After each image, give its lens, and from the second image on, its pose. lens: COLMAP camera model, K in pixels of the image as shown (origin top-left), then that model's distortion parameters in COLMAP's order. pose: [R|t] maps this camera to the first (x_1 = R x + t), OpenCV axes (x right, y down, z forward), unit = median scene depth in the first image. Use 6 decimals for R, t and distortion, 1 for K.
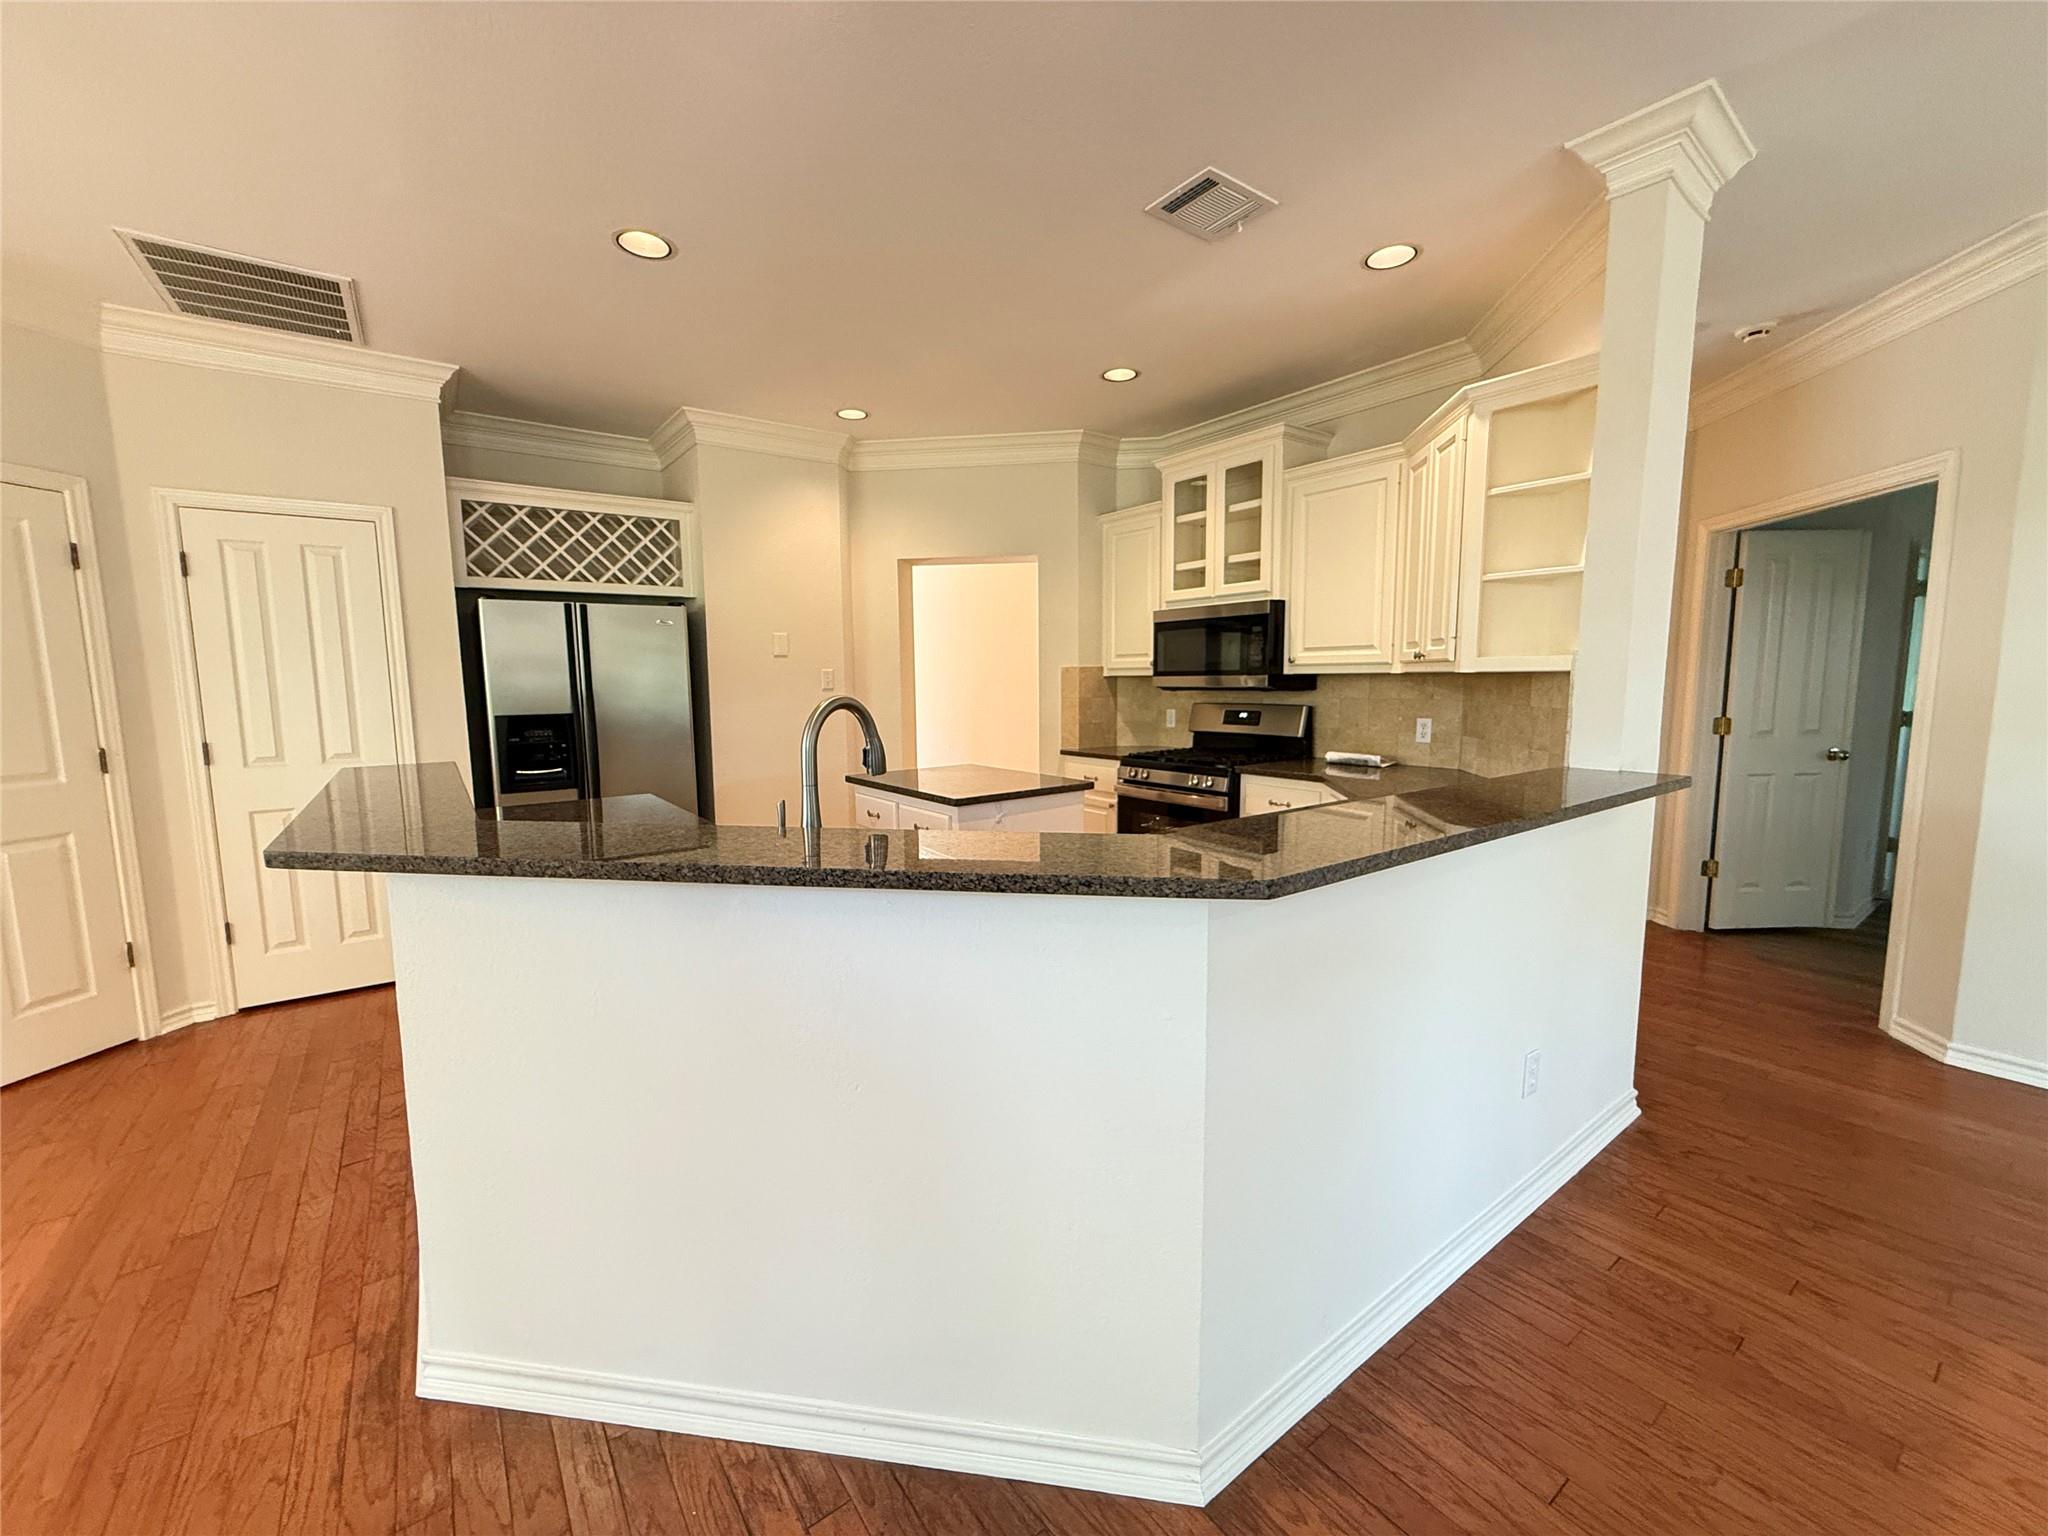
lens RADIAL K [[817.2, 0, 1019.2], [0, 817.2, 768.5], [0, 0, 1]] dist [-0.000524, 0.000073]
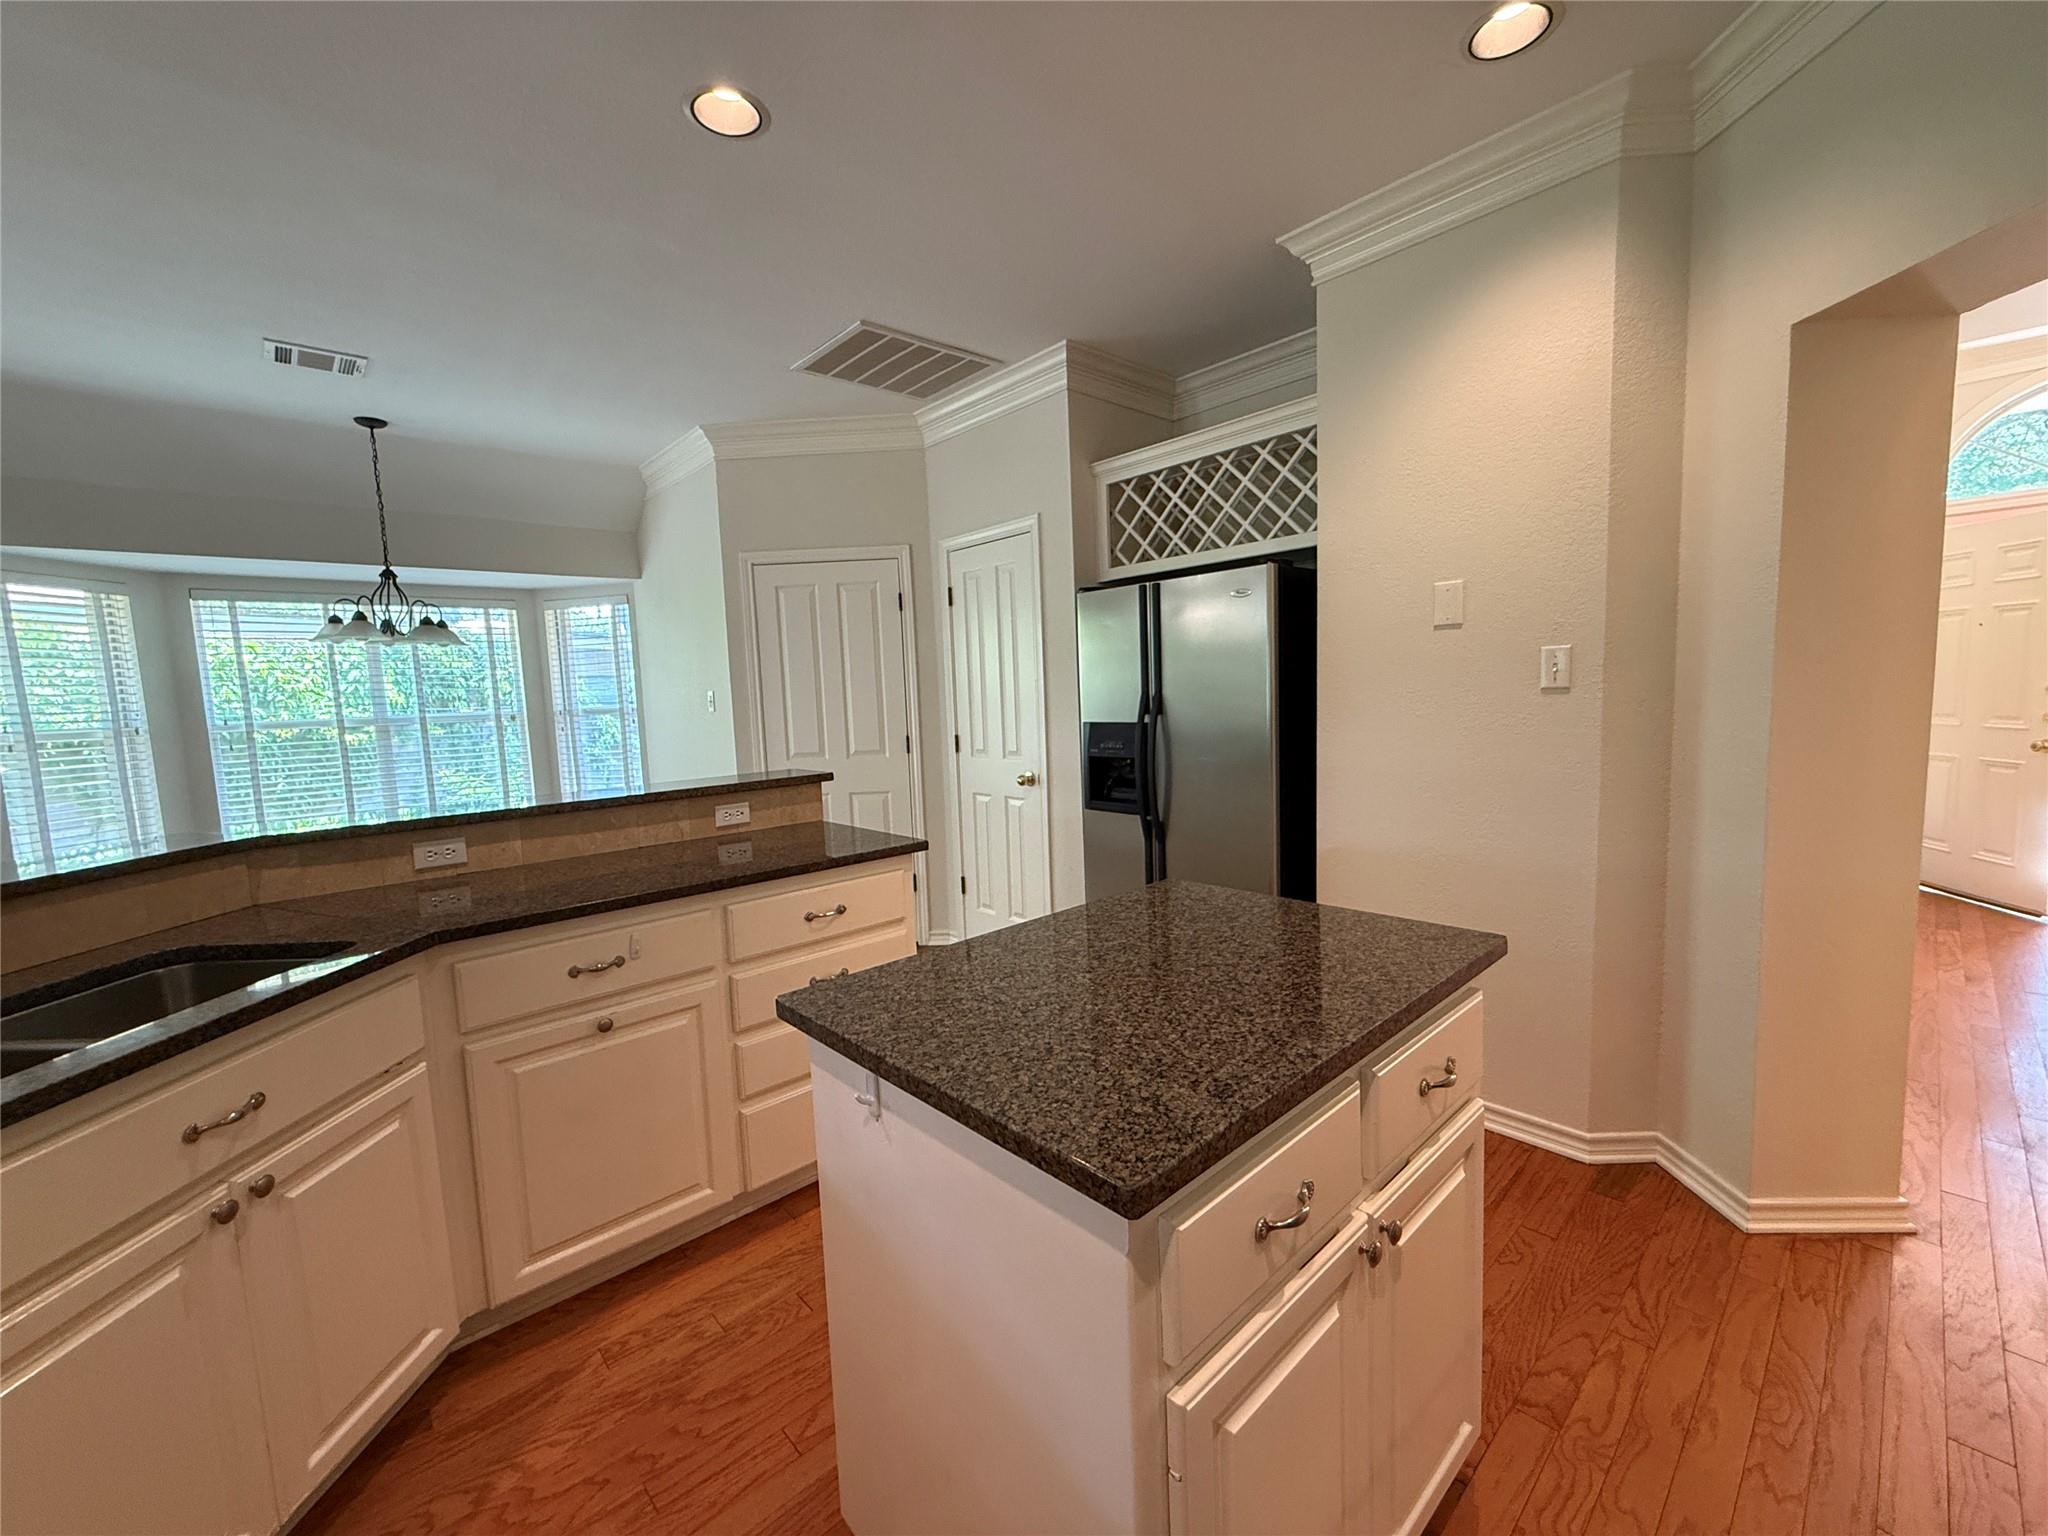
lens RADIAL K [[817.2, 0, 1019.2], [0, 817.2, 768.5], [0, 0, 1]] dist [-0.000524, 0.000073]
pose [[0.108688, 0.097436, -0.989289, 0.278747], [-0.076691, 0.993041, 0.089380, -0.098083], [0.991113, 0.066155, 0.115404, 0.926701]]
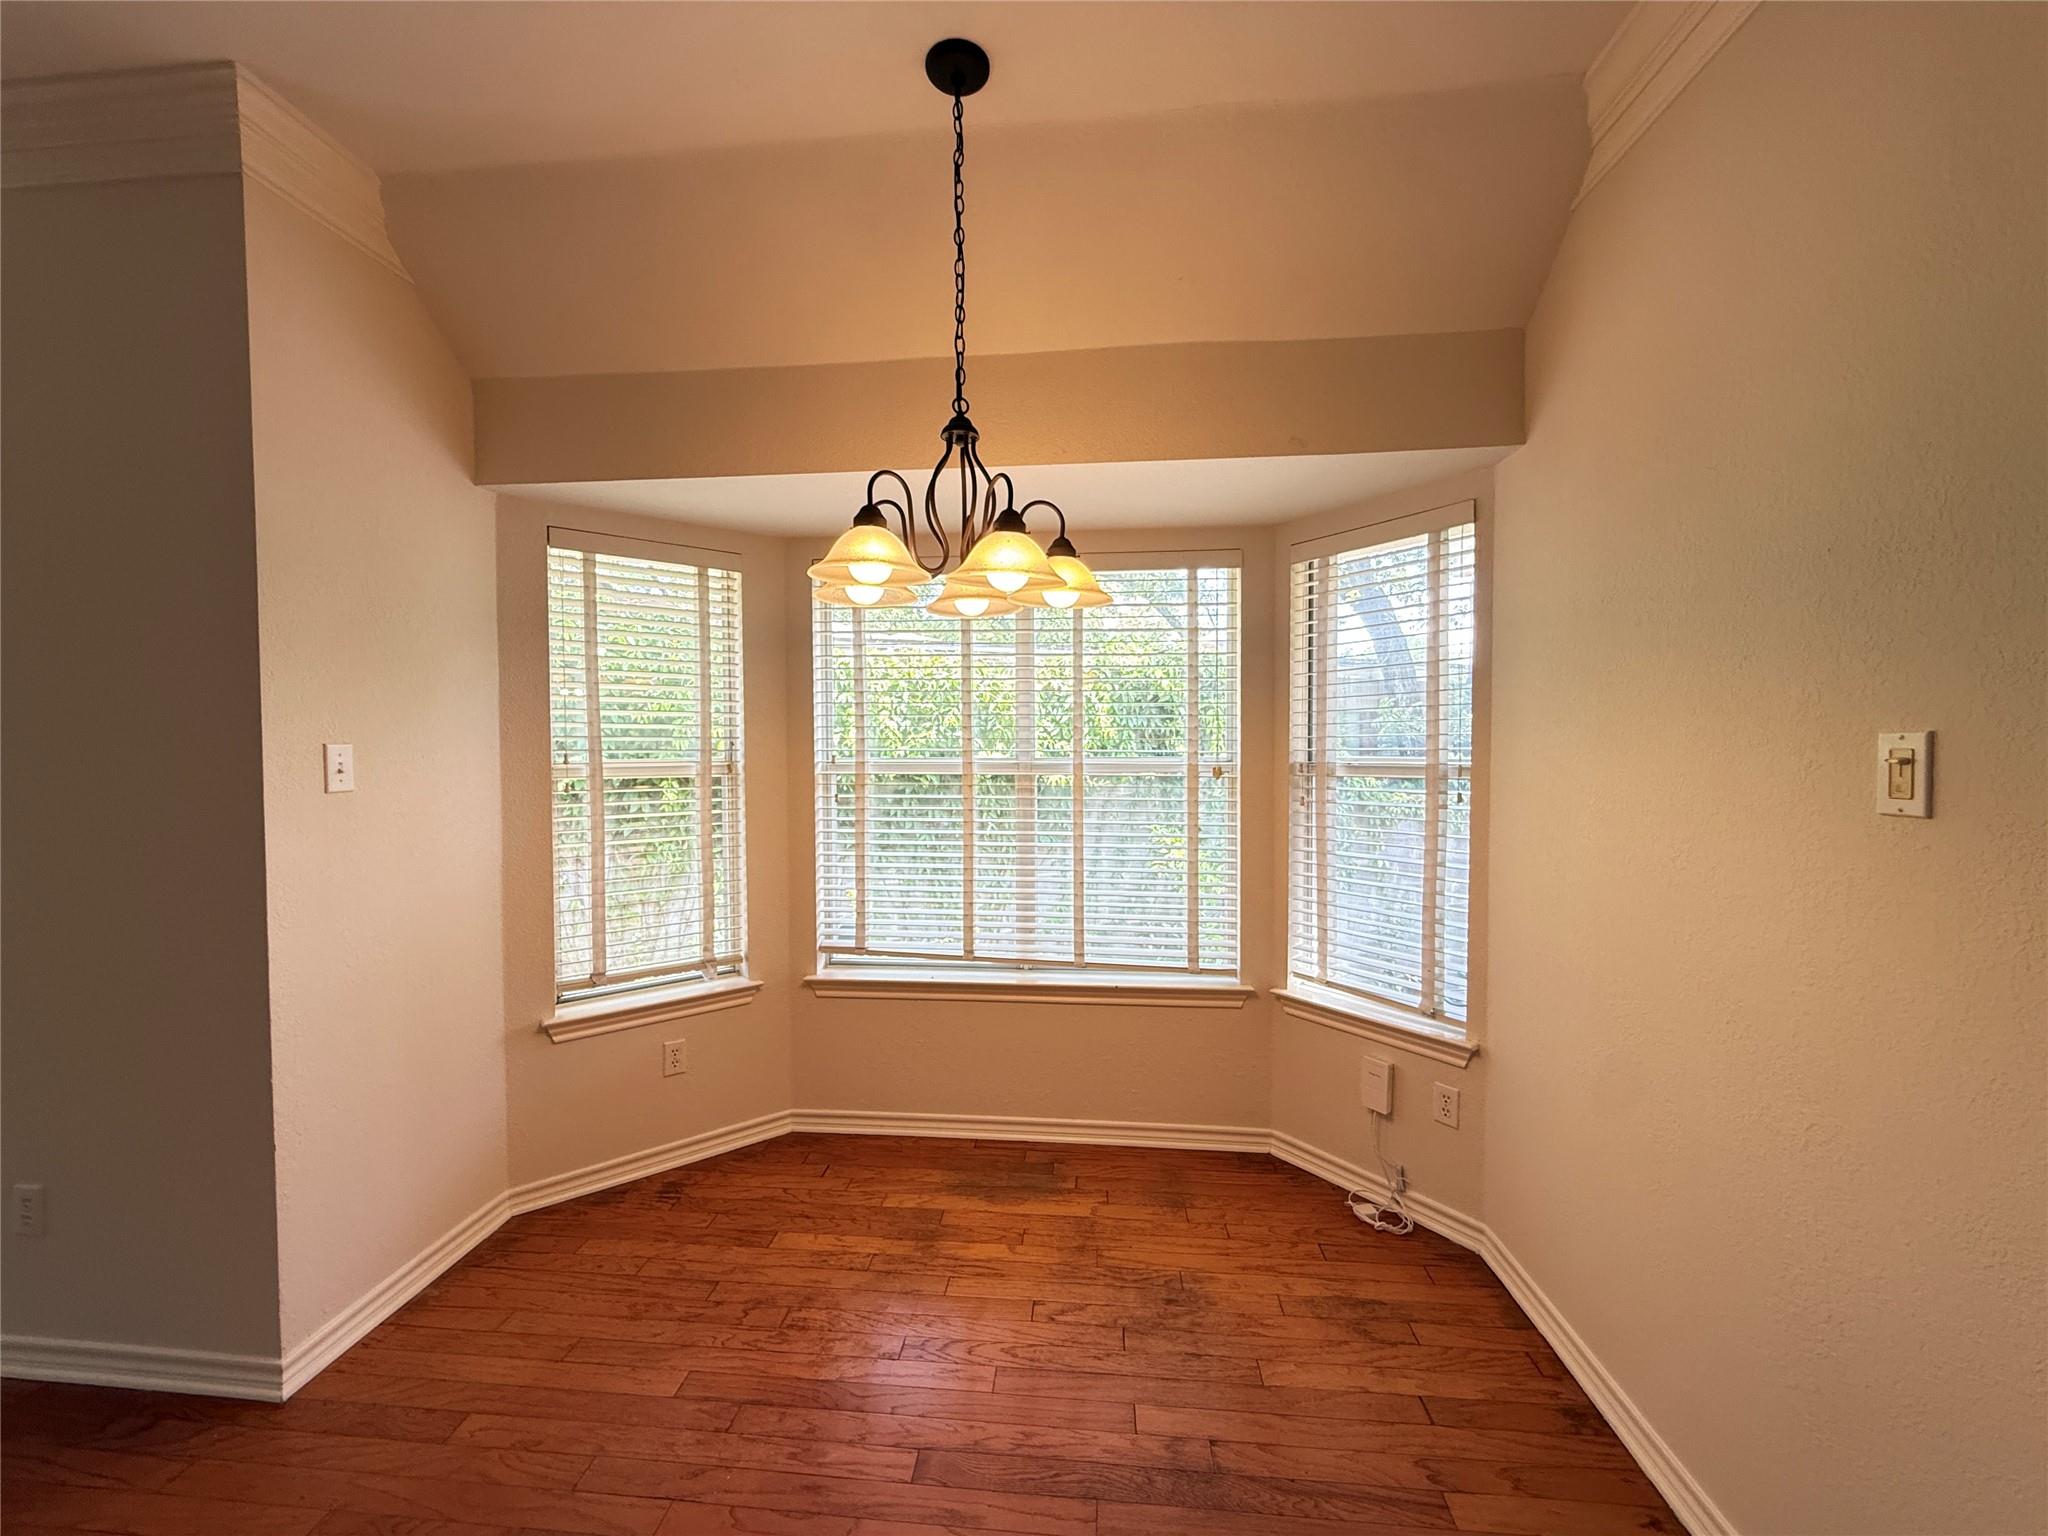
lens RADIAL K [[817.2, 0, 1019.2], [0, 817.2, 768.5], [0, 0, 1]] dist [-0.000524, 0.000073]
pose [[-0.660485, 0.028534, -0.750297, -0.647145], [-0.081150, 0.990711, 0.109113, -0.057090], [0.746441, 0.132954, -0.652034, 0.522196]]
